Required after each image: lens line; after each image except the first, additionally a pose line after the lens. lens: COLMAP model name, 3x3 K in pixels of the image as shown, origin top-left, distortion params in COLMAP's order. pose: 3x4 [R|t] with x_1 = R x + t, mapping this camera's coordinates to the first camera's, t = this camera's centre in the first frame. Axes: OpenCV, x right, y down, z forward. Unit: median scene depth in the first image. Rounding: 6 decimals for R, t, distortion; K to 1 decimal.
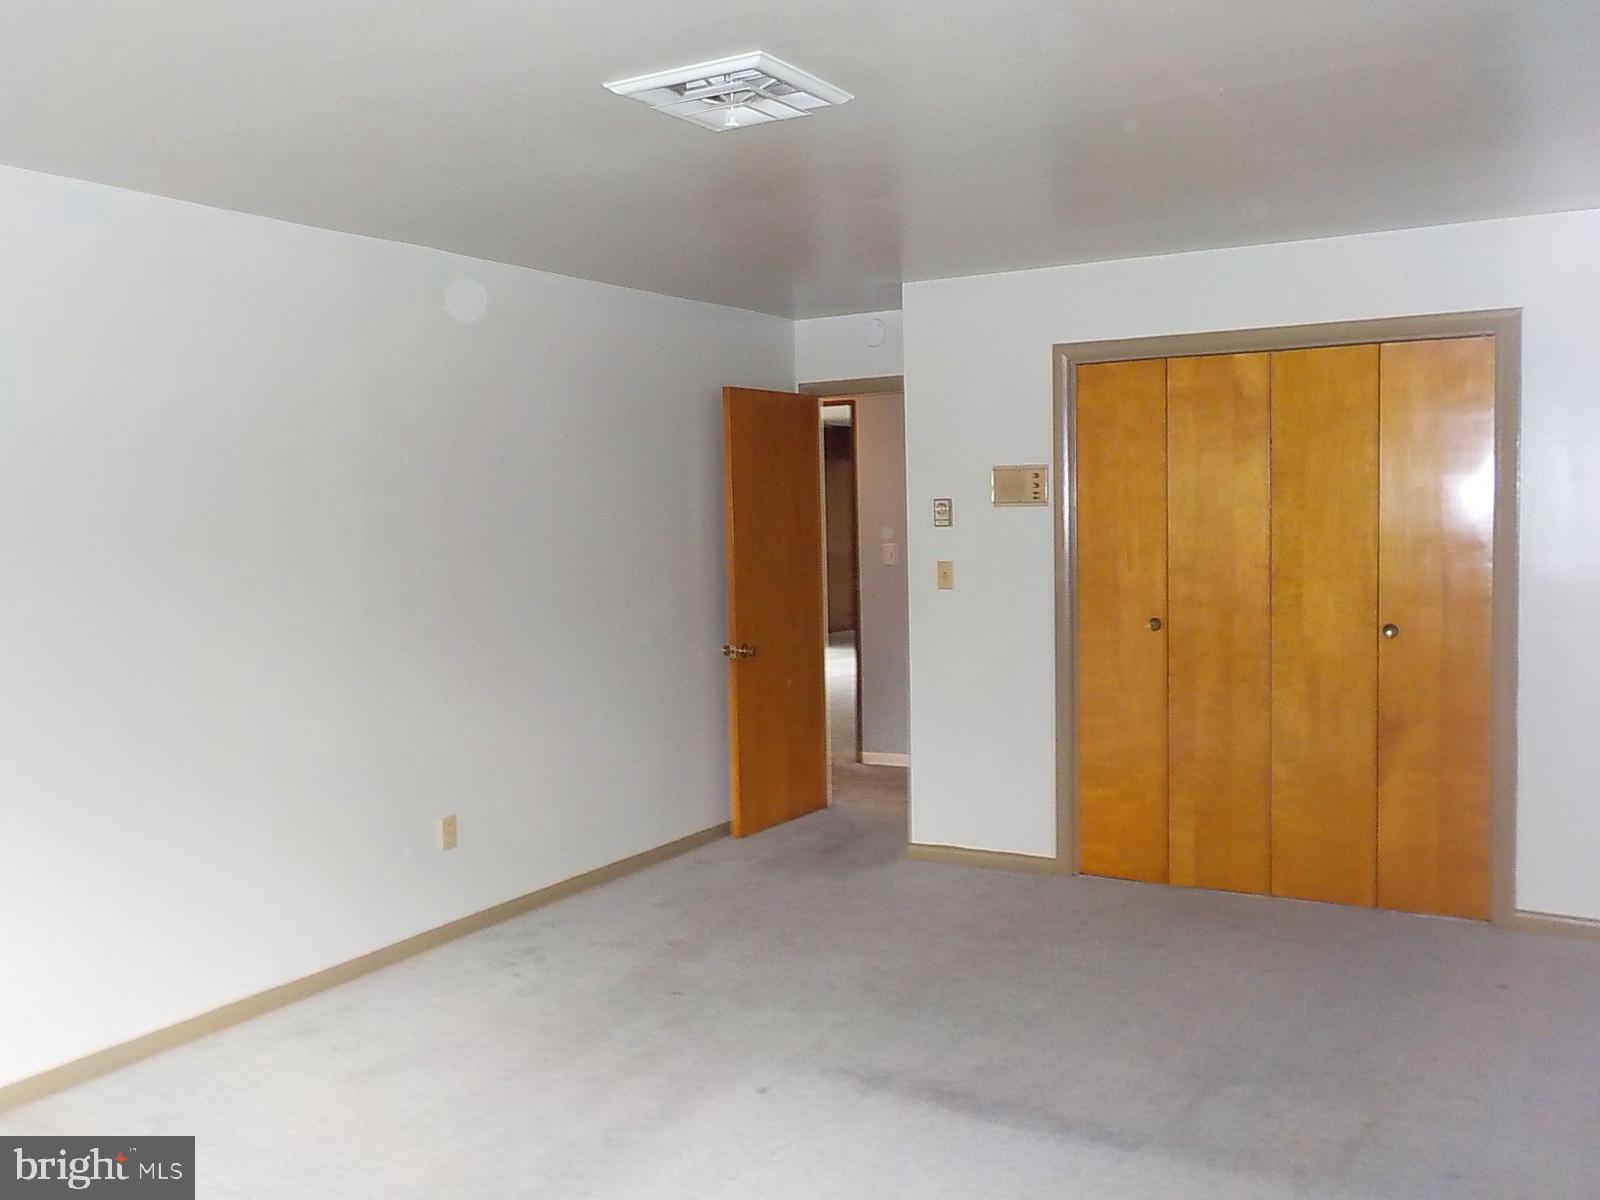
lens RADIAL K [[1435.2, 0, 804.2], [0, 1435.2, 599.1], [0, 0, 1]] dist [-0.008607, 0.001040]
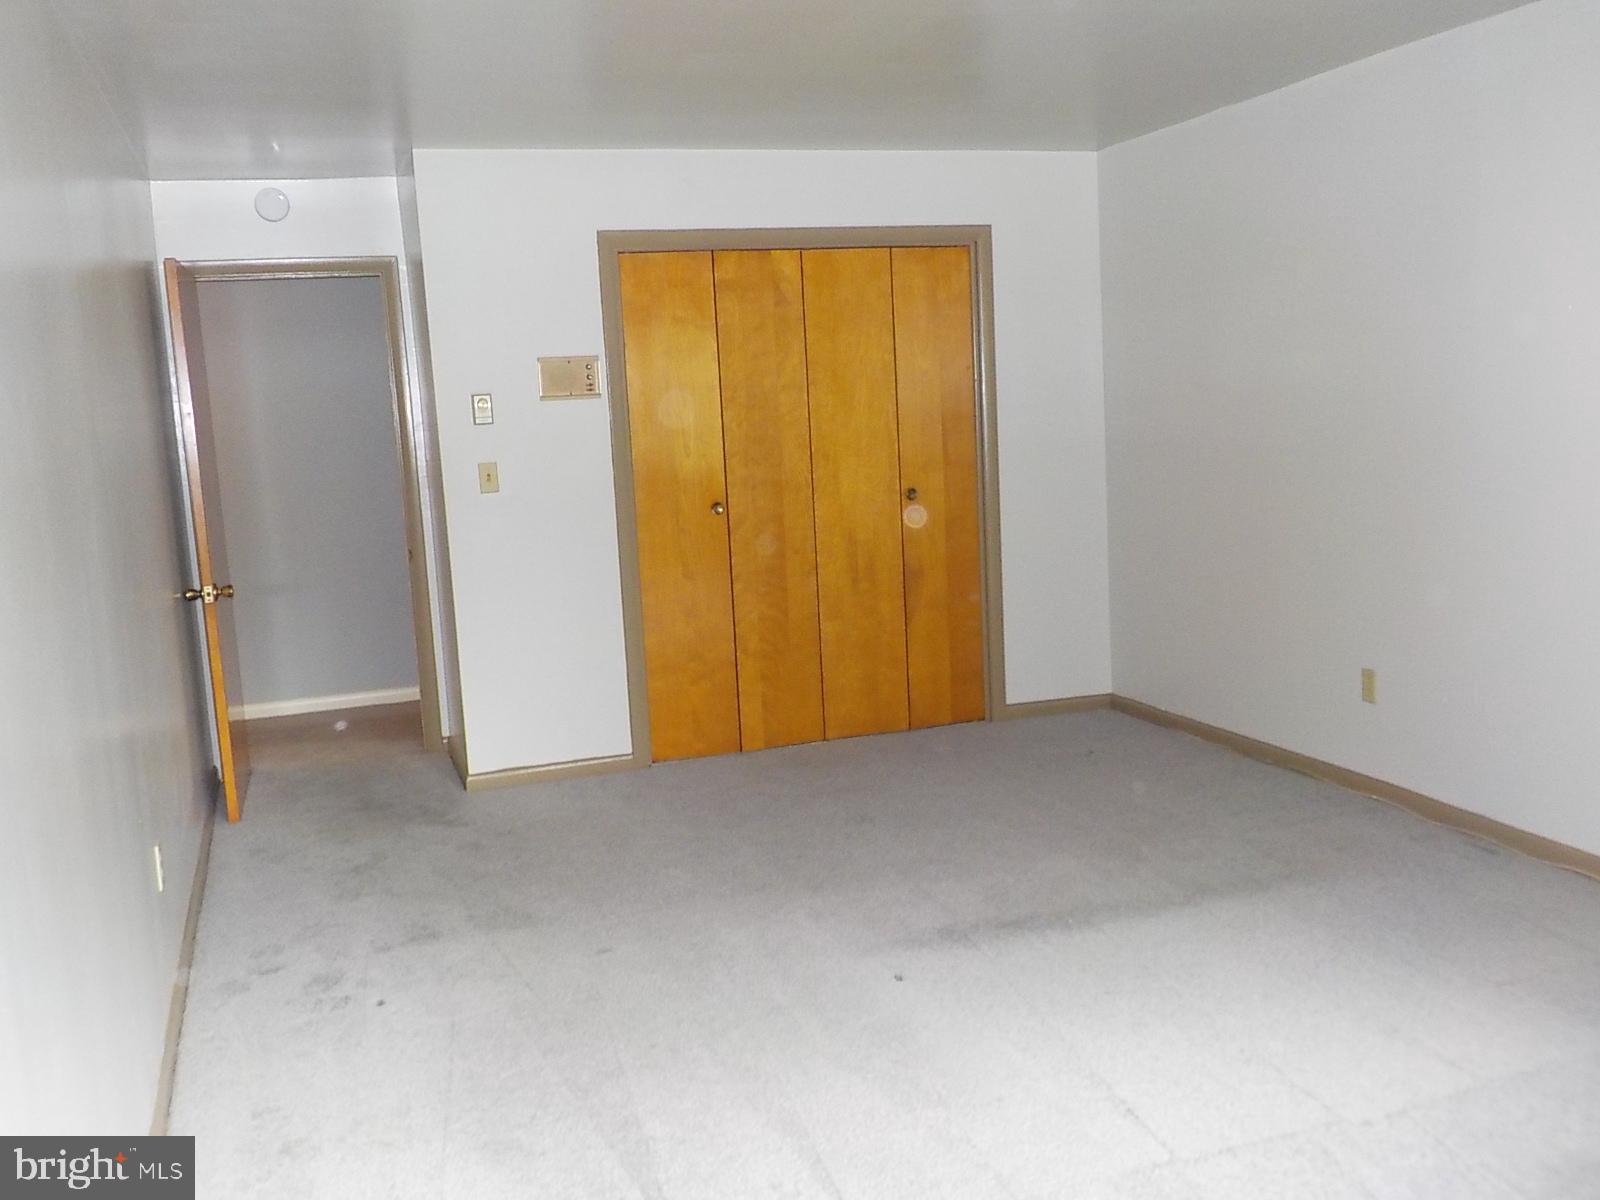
lens RADIAL K [[1435.2, 0, 801.4], [0, 1435.2, 601.7], [0, 0, 1]] dist [-0.008607, 0.001040]
pose [[0.654707, -0.122462, 0.745897, -0.503399], [0.086121, 0.992448, 0.087349, -0.001186], [-0.750961, 0.007049, 0.660309, 0.265118]]
